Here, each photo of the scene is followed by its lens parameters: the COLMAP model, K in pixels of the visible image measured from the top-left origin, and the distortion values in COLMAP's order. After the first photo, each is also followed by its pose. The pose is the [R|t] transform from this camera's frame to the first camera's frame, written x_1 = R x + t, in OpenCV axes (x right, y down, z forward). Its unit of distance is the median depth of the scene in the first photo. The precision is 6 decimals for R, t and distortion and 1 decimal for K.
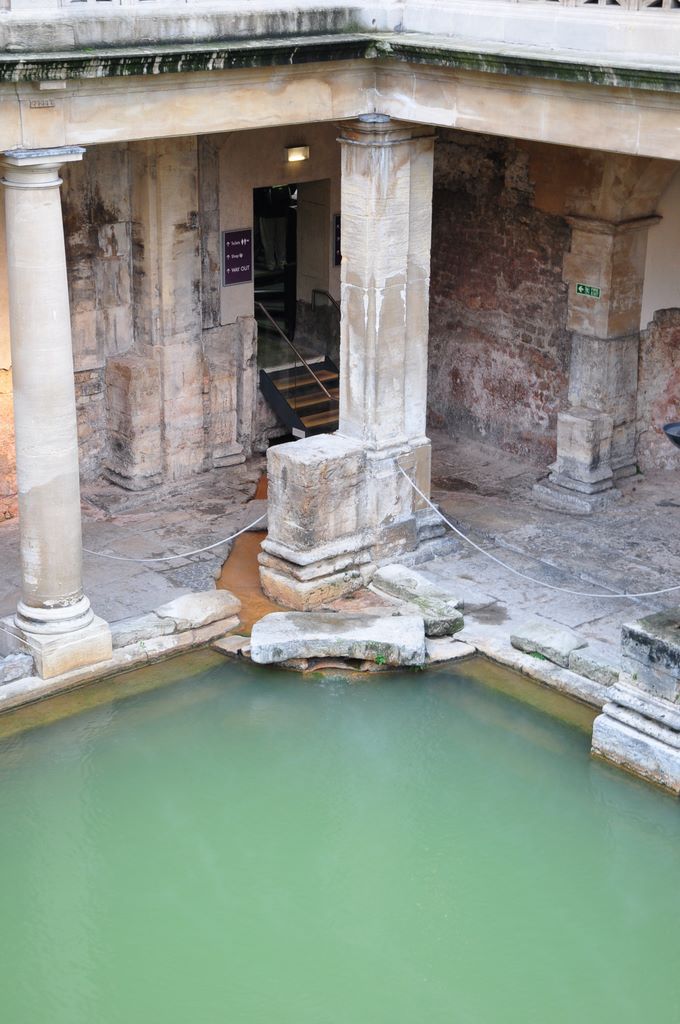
lens RADIAL K [[1854.9, 0, 339.6], [0, 1854.9, 512.1], [0, 0, 1]] dist [0.273854, 0.000000]
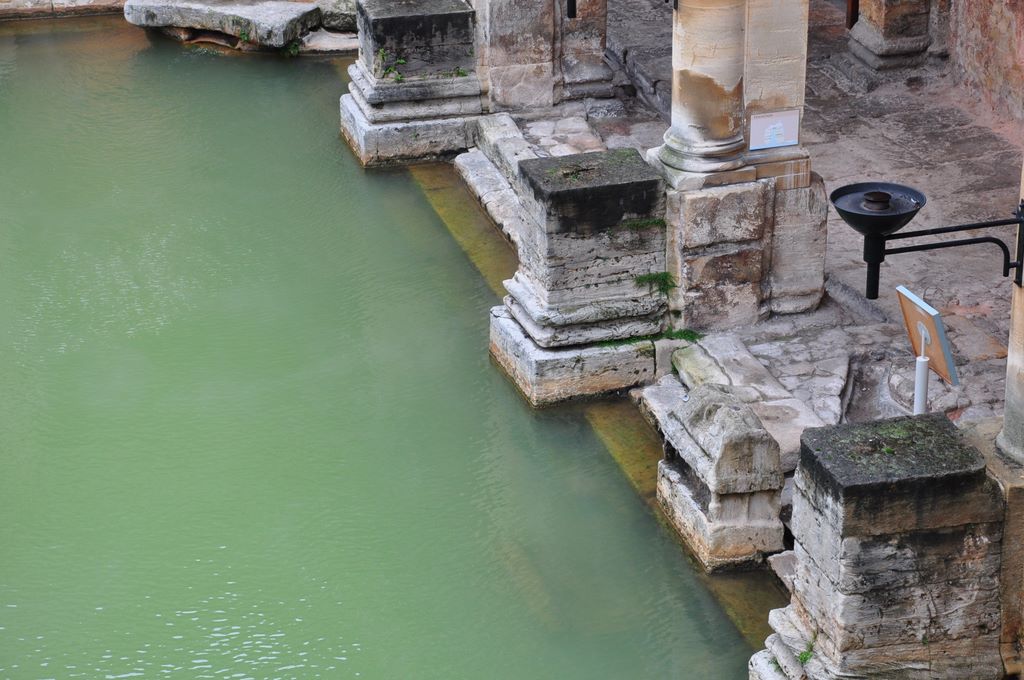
lens RADIAL K [[2585.9, 0, 511.5], [0, 2585.9, 342.2], [0, 0, 1]] dist [0.676988, 0.000000]
pose [[0.908519, 0.149018, -0.390368, 0.636678], [-0.118096, 0.987729, 0.102204, 0.072024], [0.400808, -0.046753, 0.914968, -0.188065]]
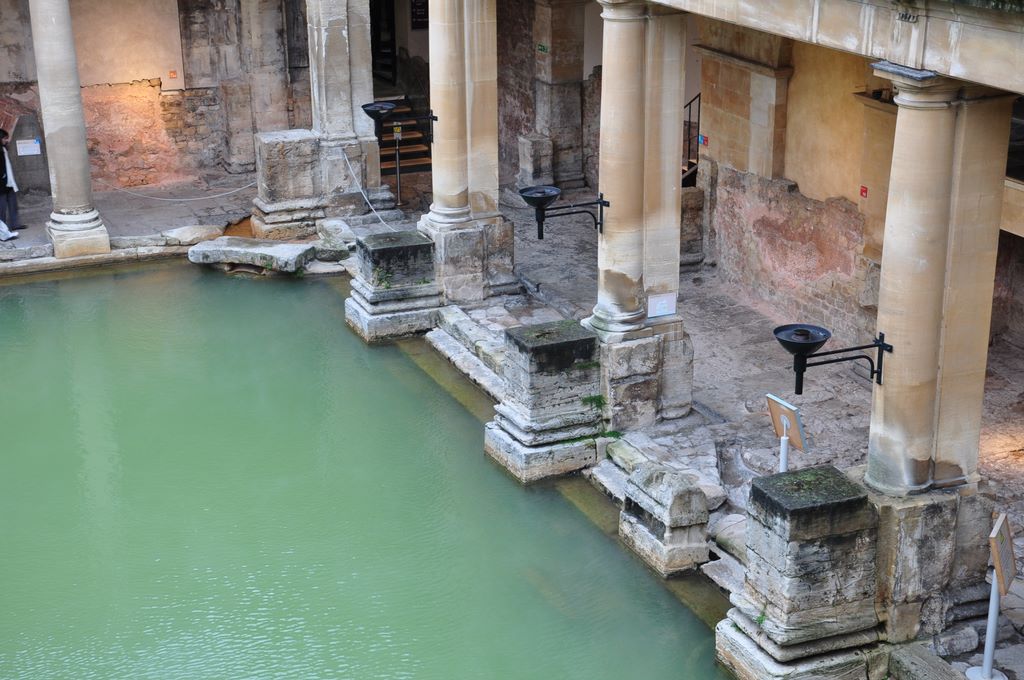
lens RADIAL K [[1703.0, 0, 512.8], [0, 1703.0, 341.5], [0, 0, 1]] dist [0.255563, 0.000000]
pose [[0.956705, 0.082203, -0.279209, 0.546718], [-0.082213, 0.996546, 0.011696, 0.096575], [0.279206, 0.011765, 0.960159, -0.259067]]
